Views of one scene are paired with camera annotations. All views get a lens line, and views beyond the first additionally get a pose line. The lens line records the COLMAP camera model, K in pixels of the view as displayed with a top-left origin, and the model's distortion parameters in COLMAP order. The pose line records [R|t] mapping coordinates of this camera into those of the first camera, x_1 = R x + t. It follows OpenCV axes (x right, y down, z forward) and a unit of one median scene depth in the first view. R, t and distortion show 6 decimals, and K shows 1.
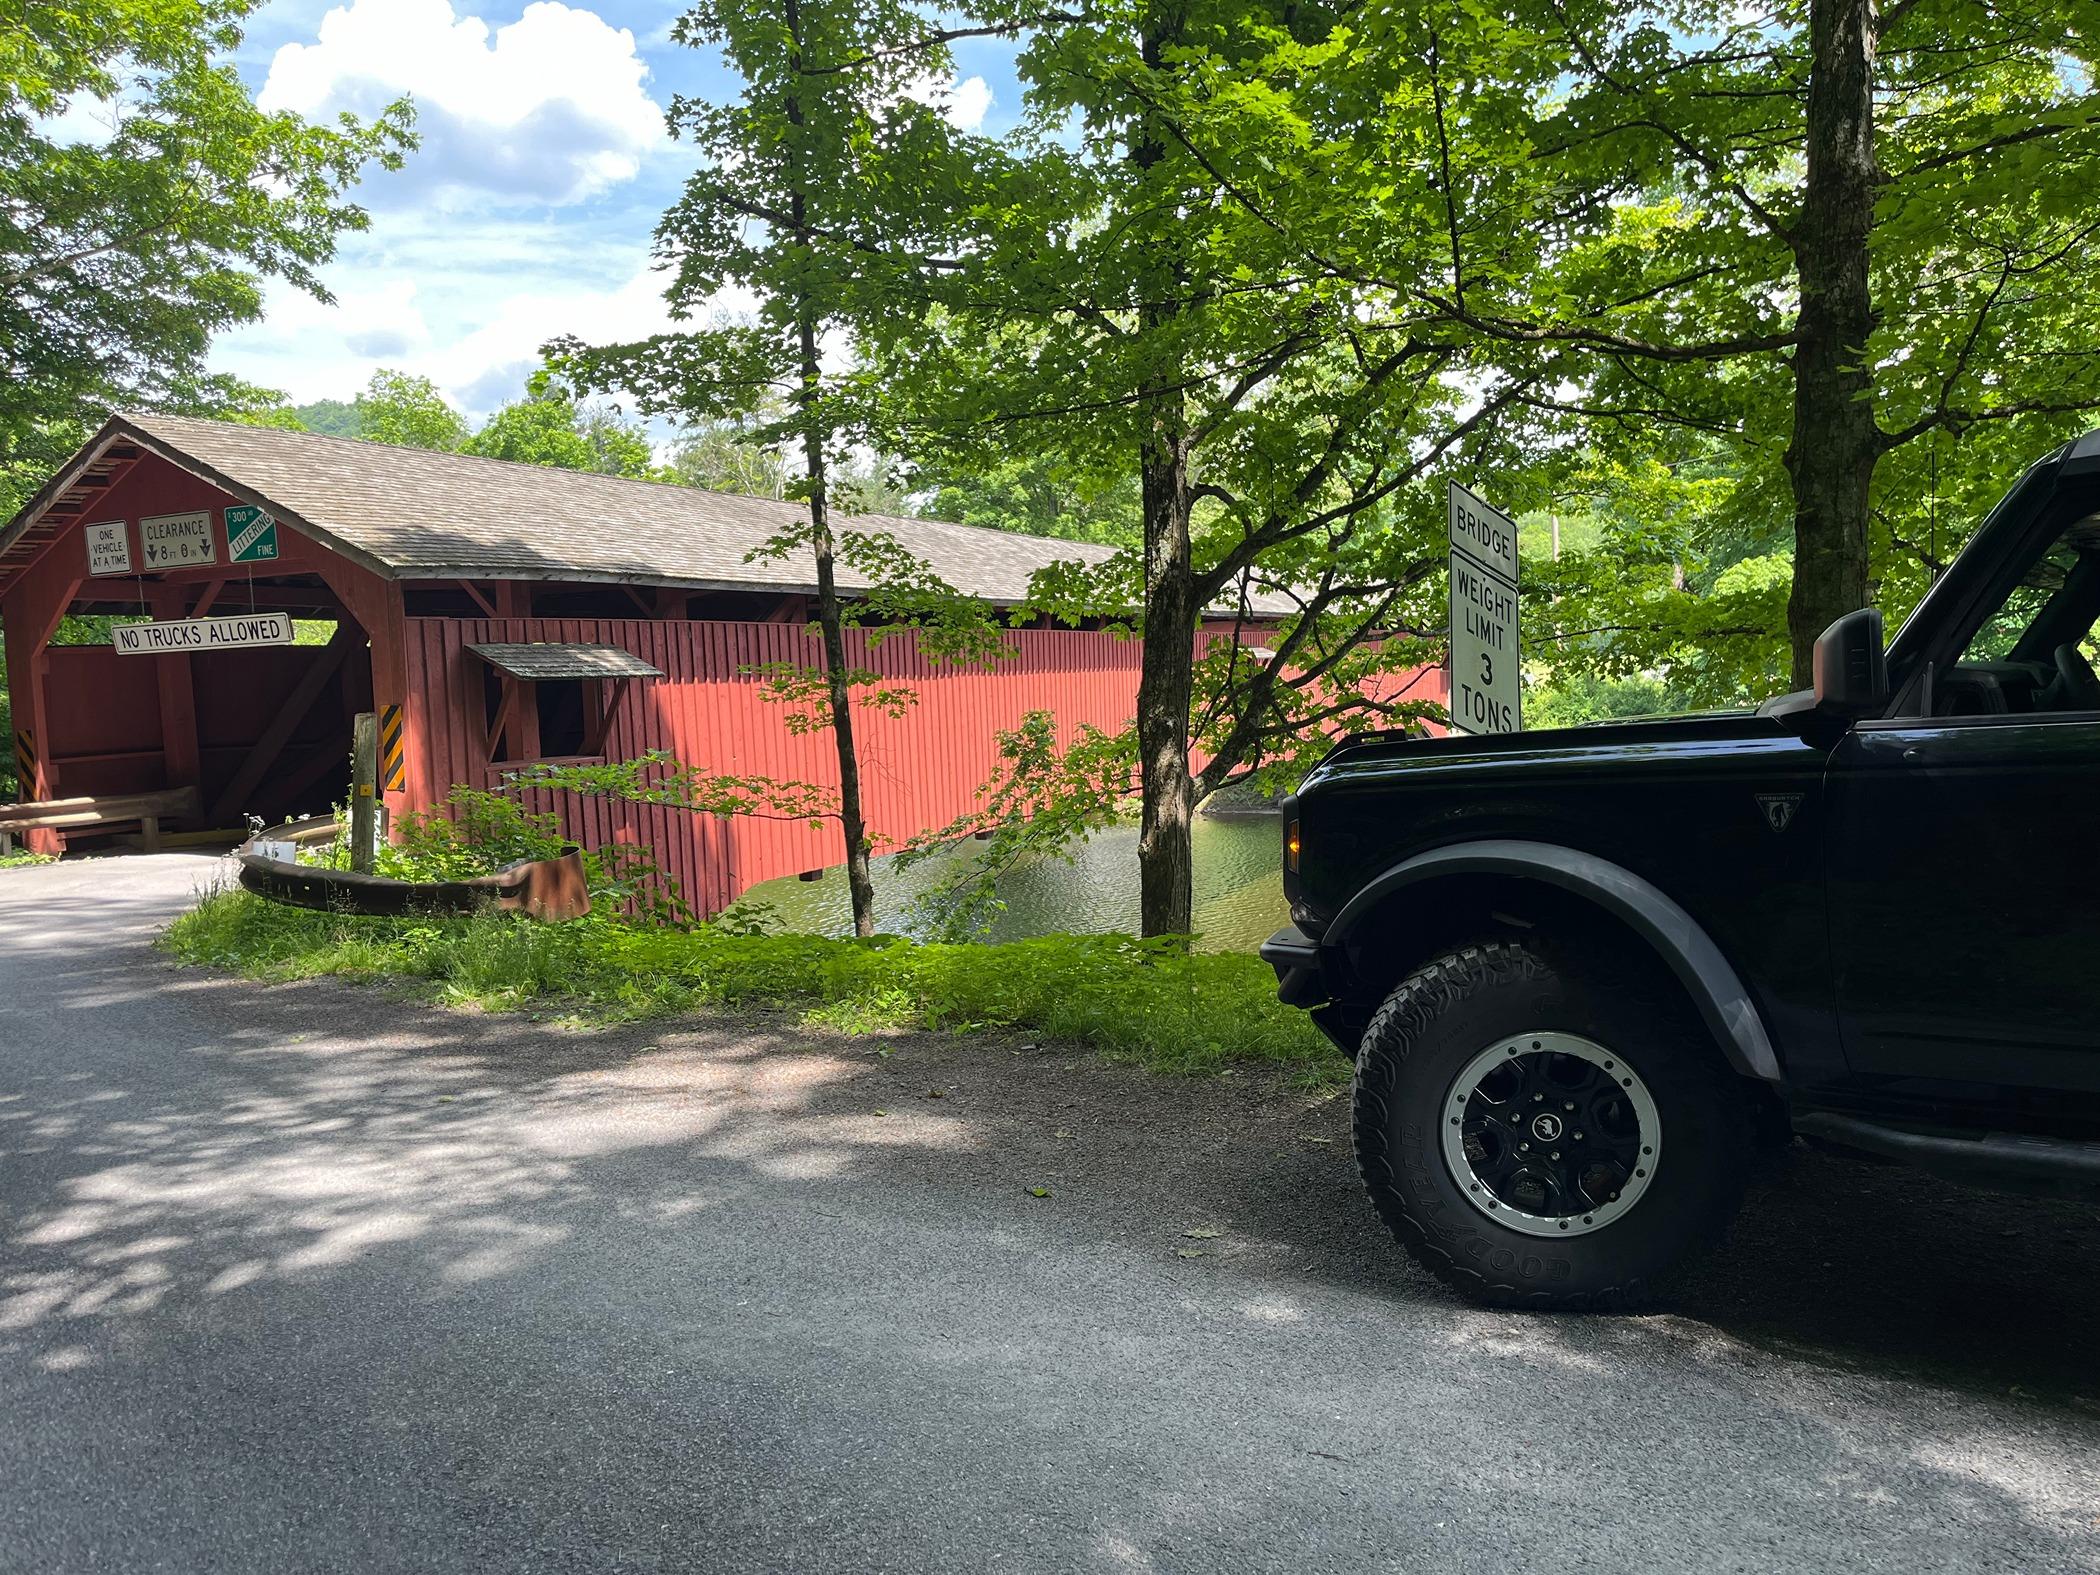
lens RADIAL K [[1629.9, 0, 903.1], [0, 1629.9, 789.2], [0, 0, 1]] dist [0.087646, -0.184298]
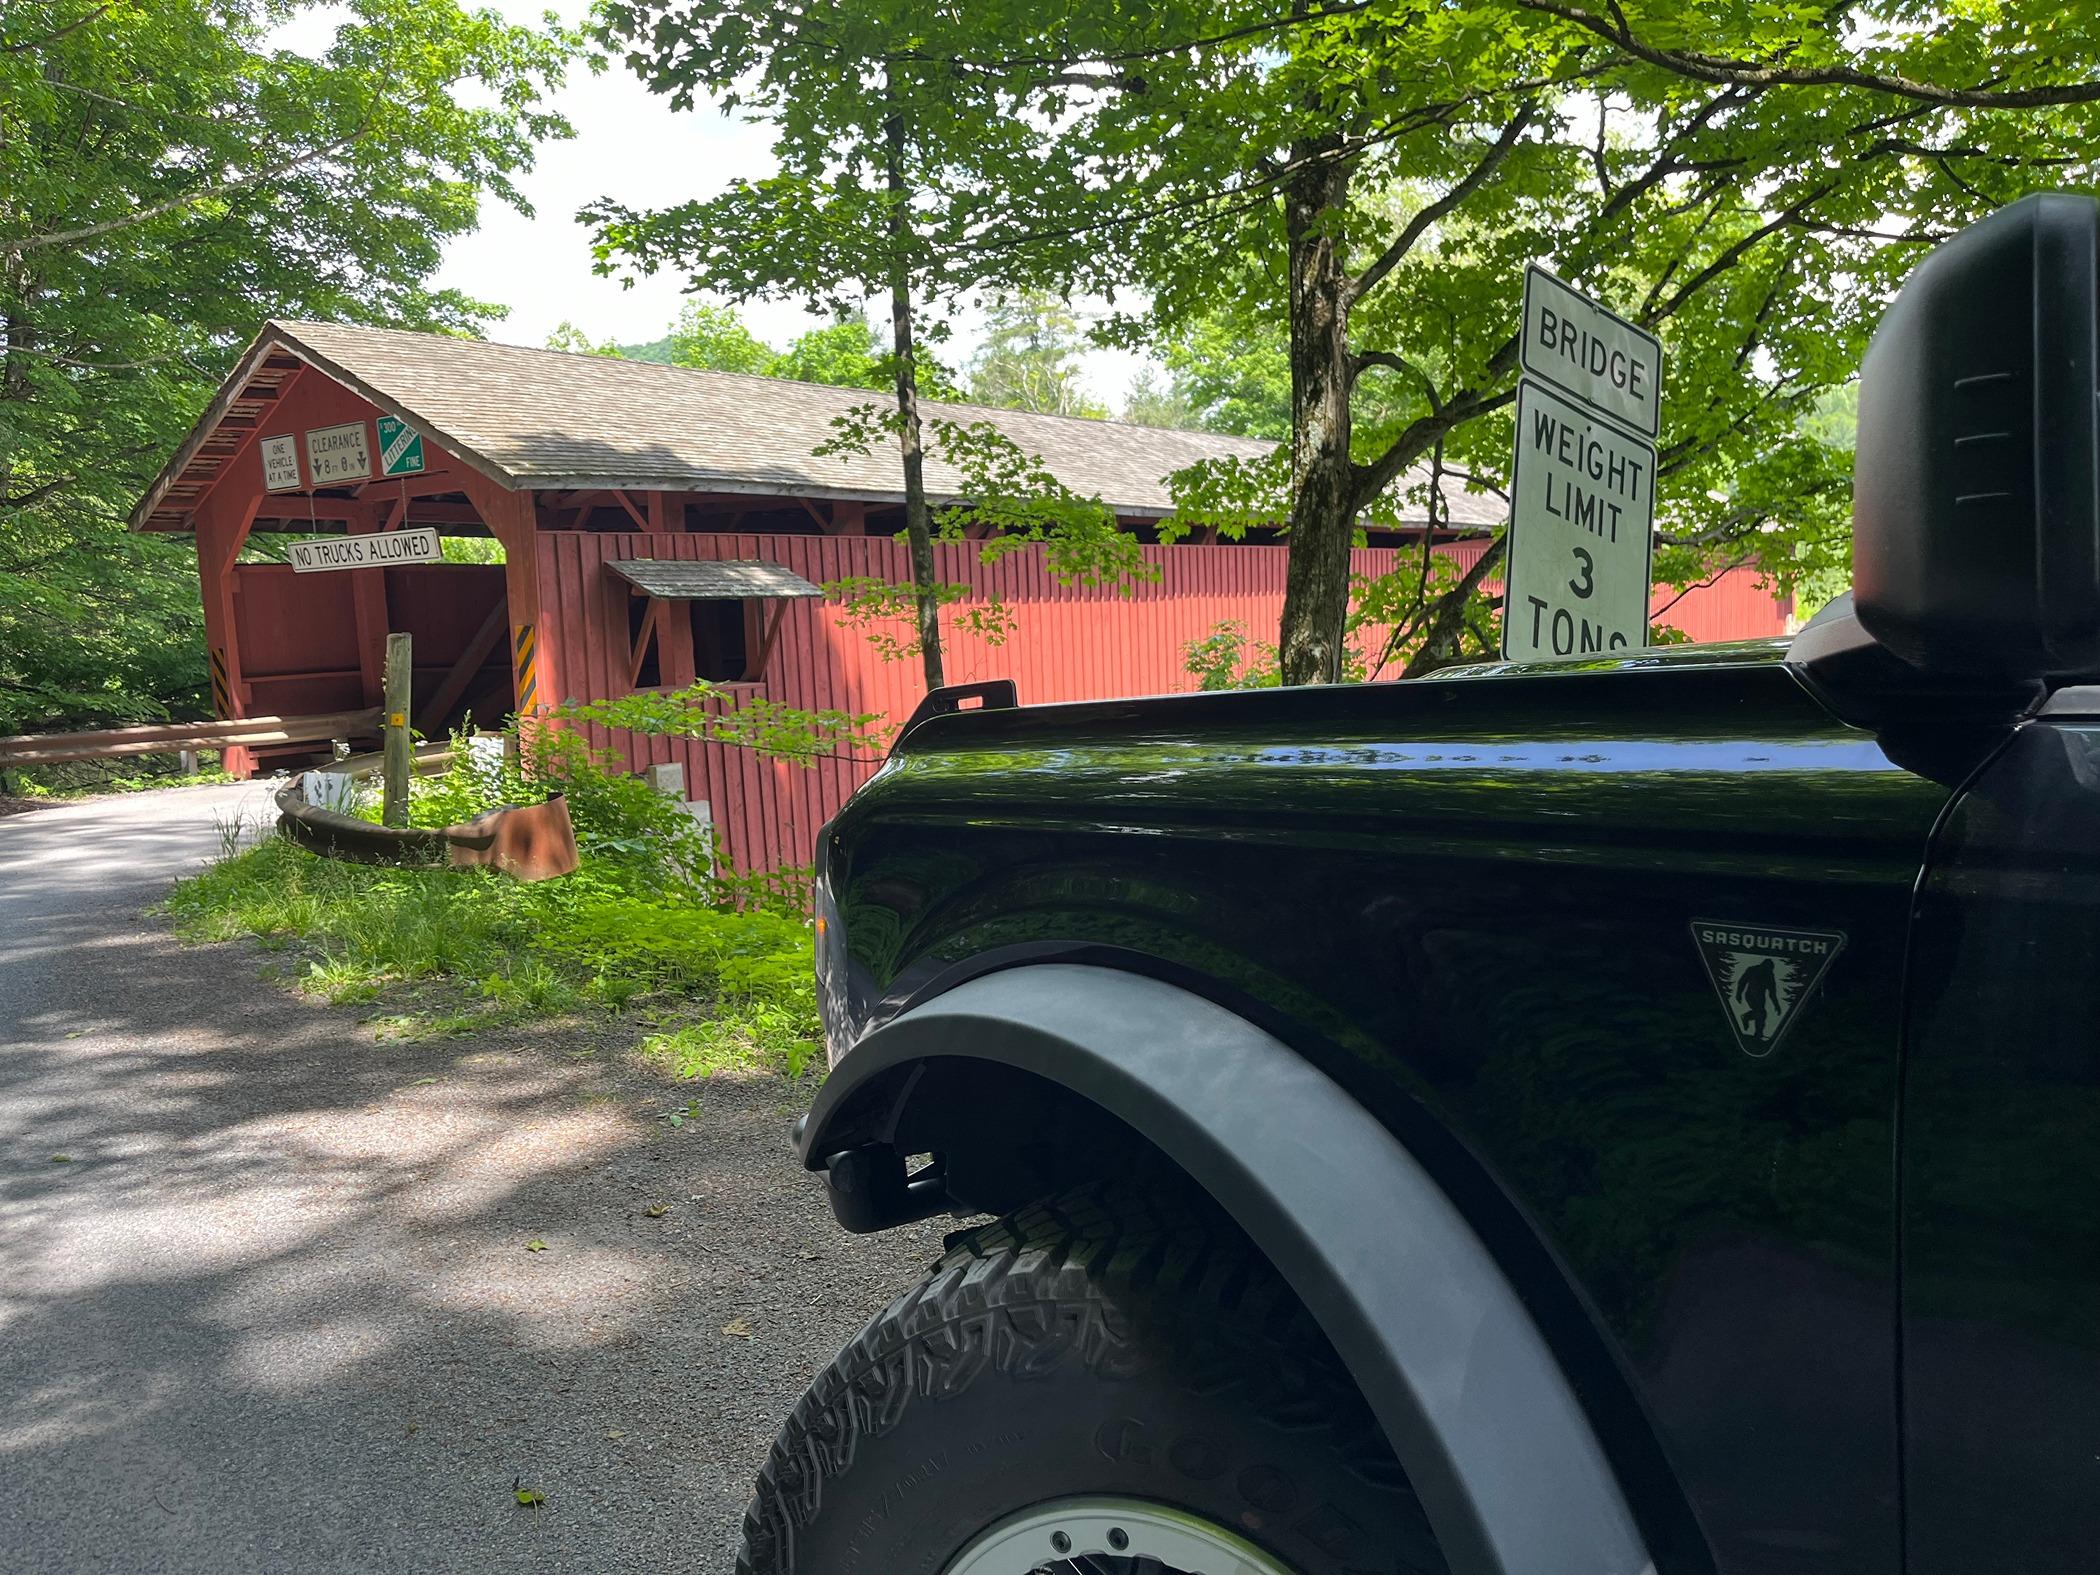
lens RADIAL K [[1629.9, 0, 903.1], [0, 1629.9, 789.2], [0, 0, 1]] dist [0.087646, -0.184298]
pose [[0.984070, 0.023424, -0.176229, 0.068389], [-0.015246, 0.998749, 0.047621, -0.005423], [0.177124, -0.044175, 0.983197, 0.108070]]
